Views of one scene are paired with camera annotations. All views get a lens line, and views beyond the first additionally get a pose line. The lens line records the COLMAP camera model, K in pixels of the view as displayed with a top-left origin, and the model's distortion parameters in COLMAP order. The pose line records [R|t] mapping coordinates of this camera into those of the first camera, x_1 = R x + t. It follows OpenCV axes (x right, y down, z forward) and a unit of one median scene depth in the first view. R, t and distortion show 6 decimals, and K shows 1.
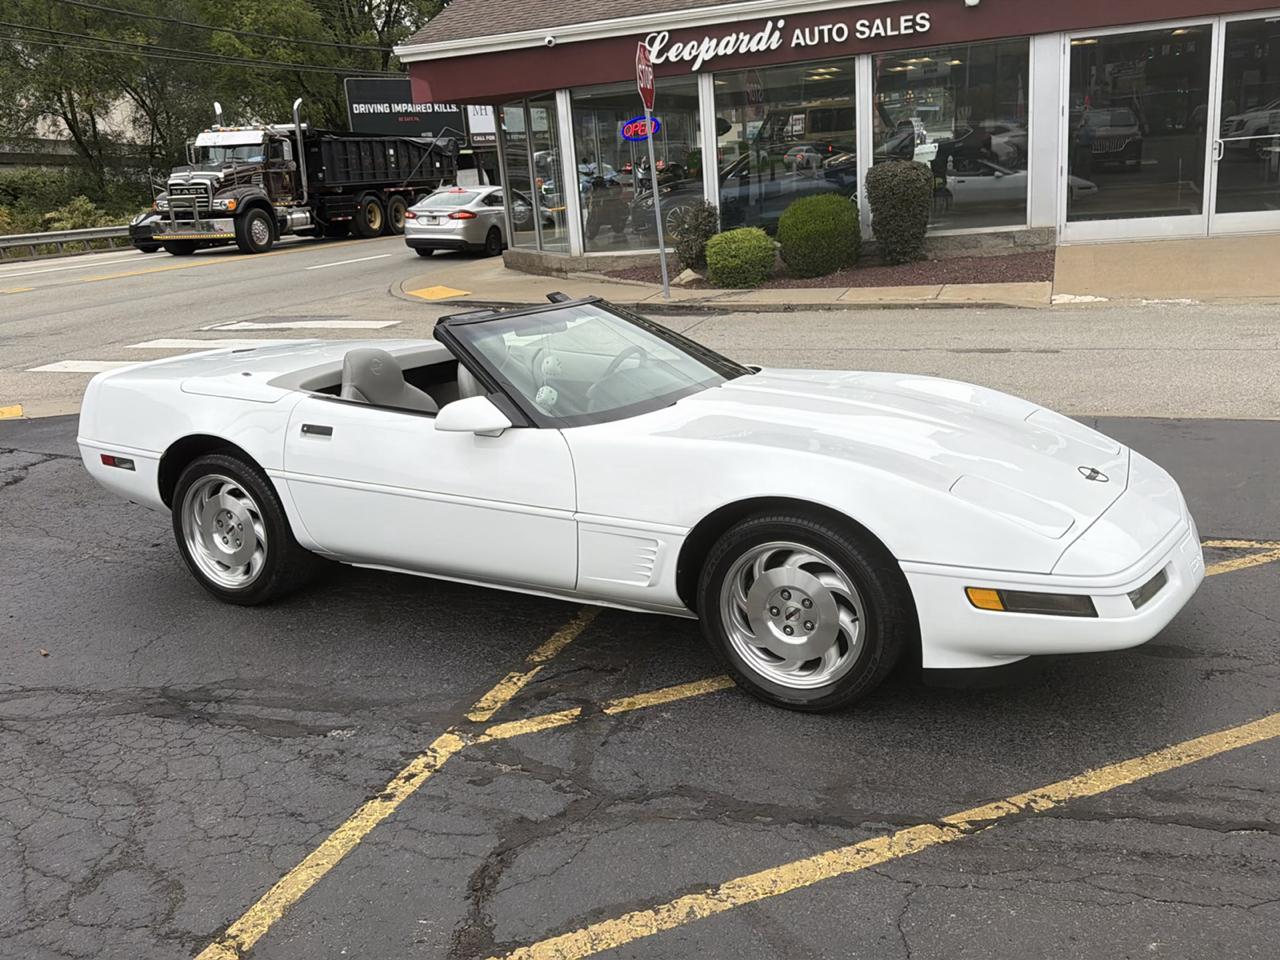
lens RADIAL K [[1116.8, 0, 640.1], [0, 1116.8, 504.4], [0, 0, 1]] dist [0.157663, -0.305046]
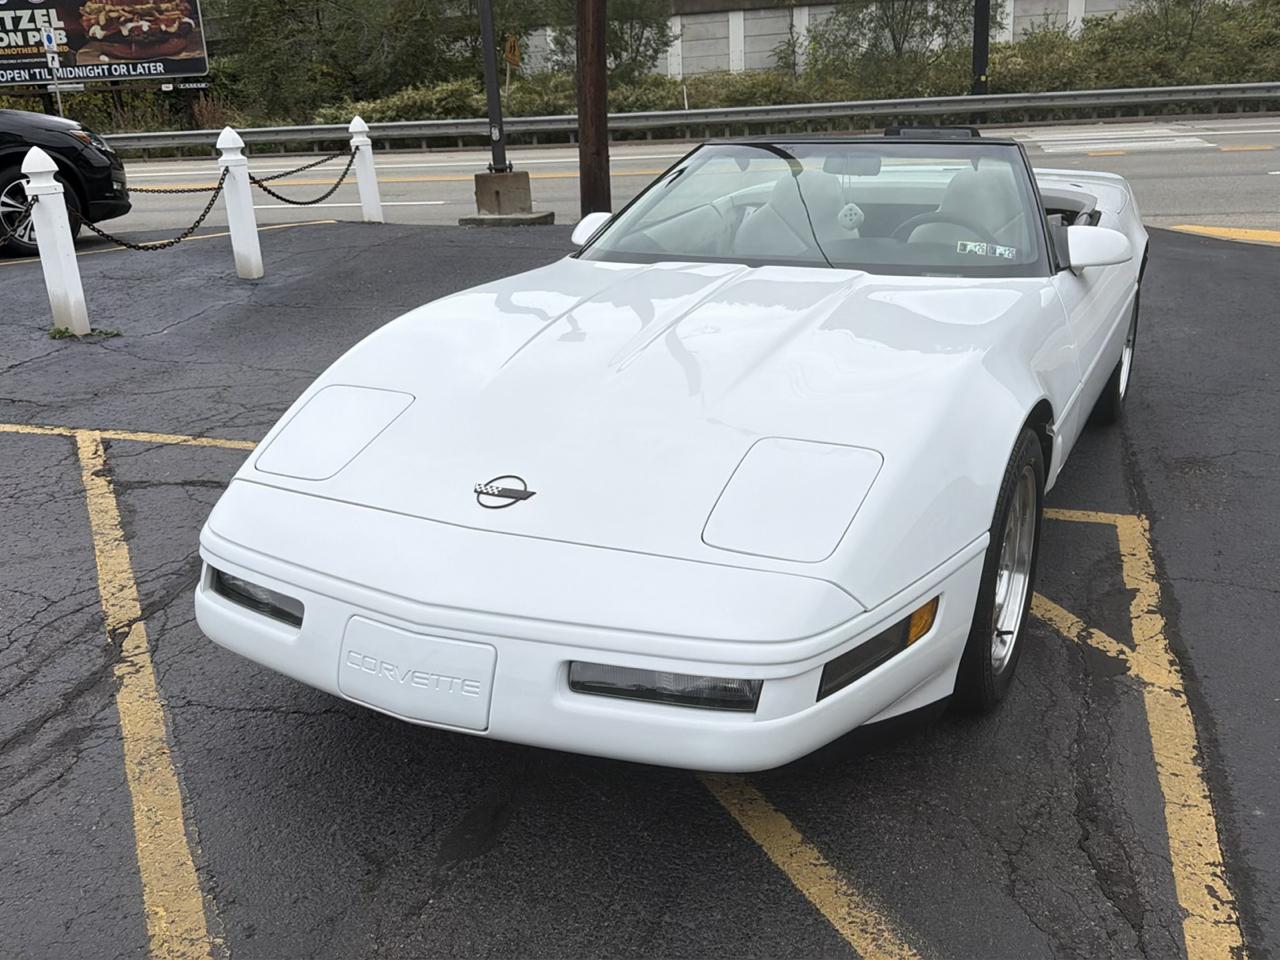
lens RADIAL K [[1131.3, 0, 638.4], [0, 1131.3, 497.4], [0, 0, 1]] dist [0.108578, -0.193202]
pose [[0.039267, 0.383934, -0.922525, 0.732537], [-0.239009, 0.900046, 0.364405, -0.198874], [0.970223, 0.206183, 0.127106, 0.763633]]
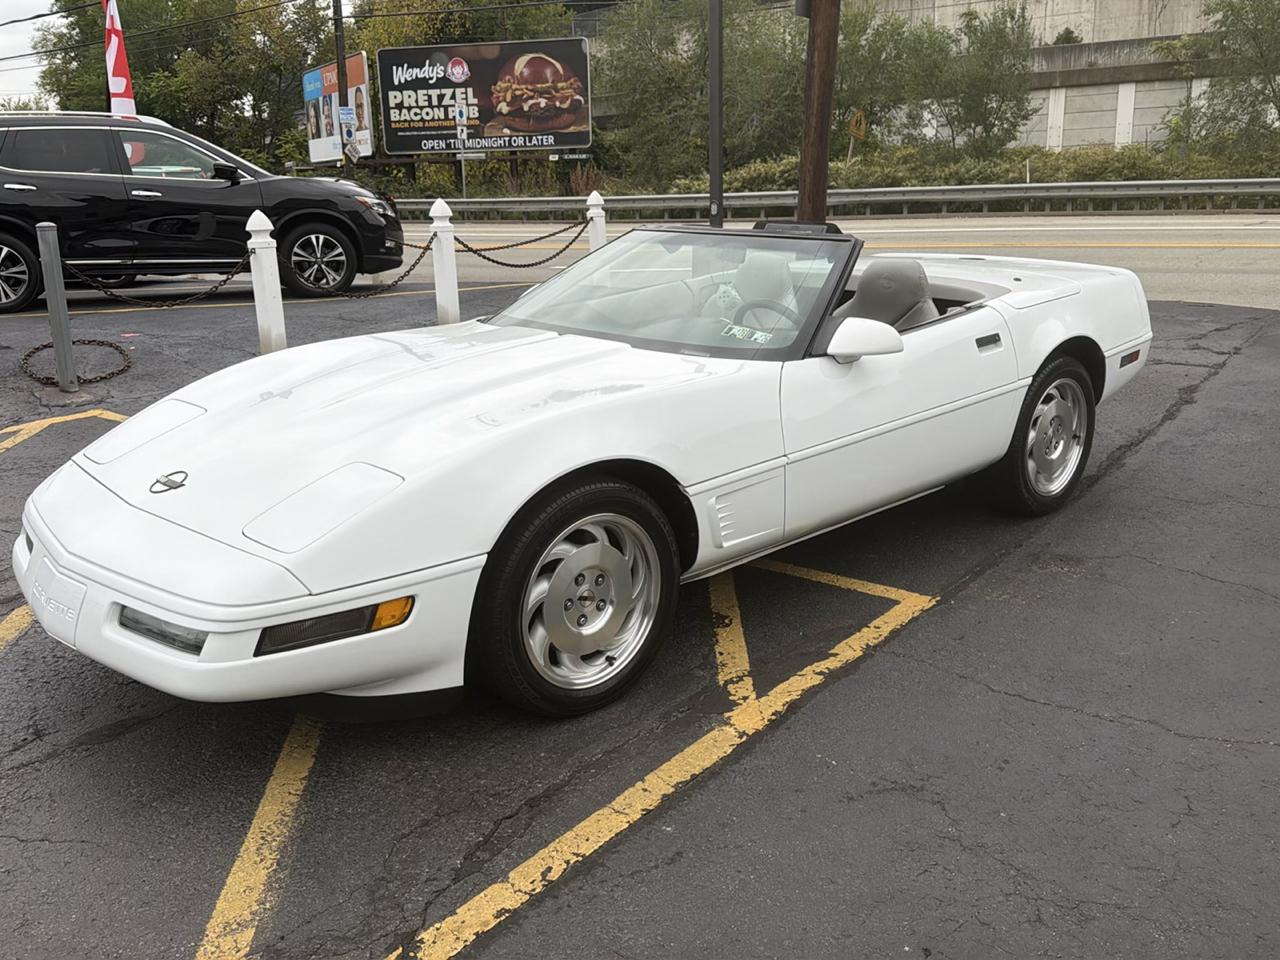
lens RADIAL K [[1131.3, 0, 638.4], [0, 1131.3, 497.4], [0, 0, 1]] dist [0.108578, -0.193202]
pose [[-0.296034, 0.319549, -0.900140, 0.789932], [-0.223265, 0.893126, 0.390485, -0.310955], [0.928718, 0.316566, -0.193052, 1.125299]]
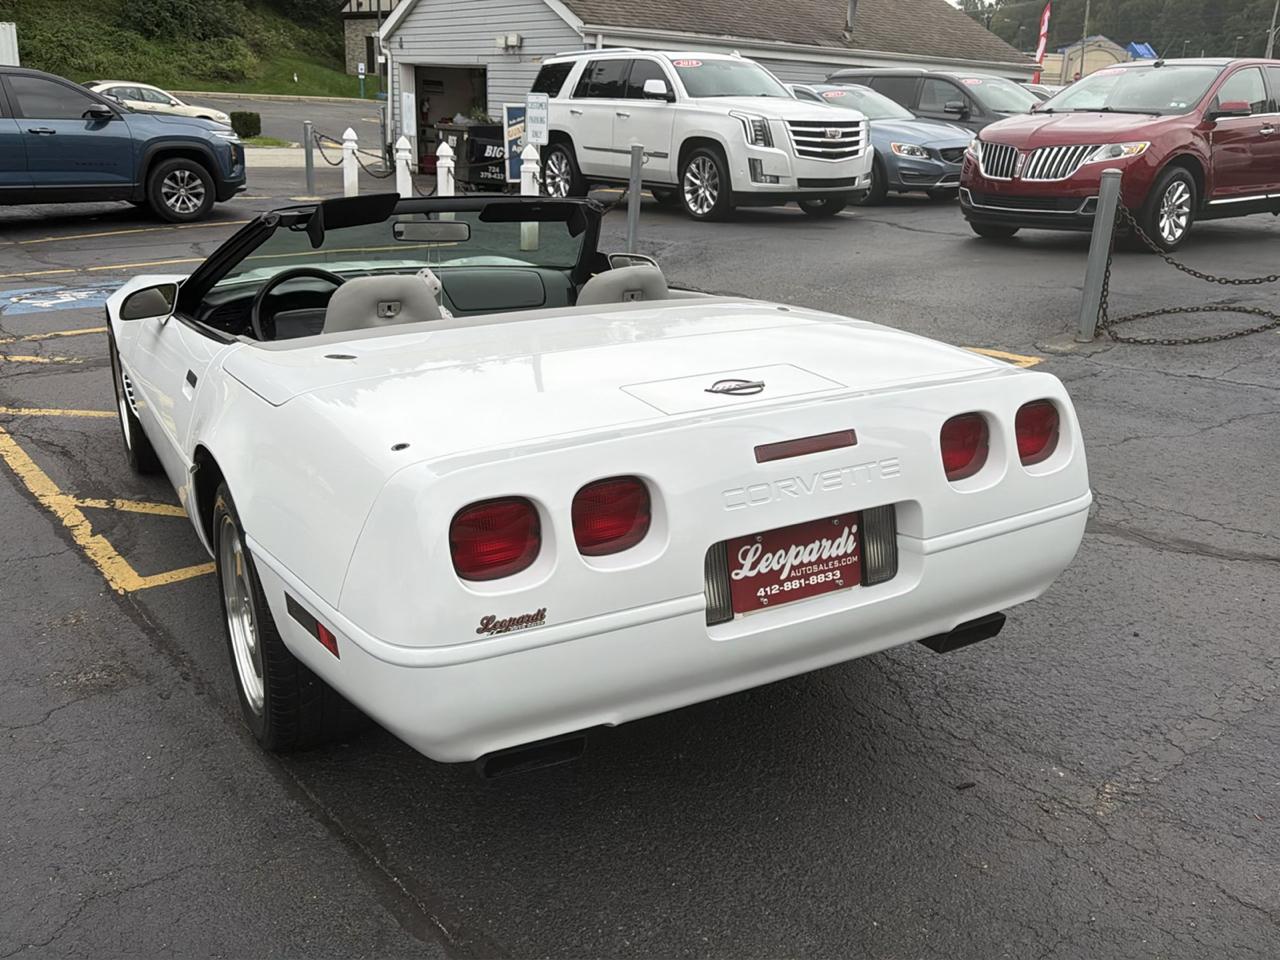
lens RADIAL K [[1131.3, 0, 638.4], [0, 1131.3, 497.4], [0, 0, 1]] dist [0.108578, -0.193202]
pose [[-0.849081, -0.124621, 0.513353, -0.605910], [0.177152, 0.848333, 0.498947, -0.352306], [-0.497673, 0.514588, -0.698227, 1.506565]]
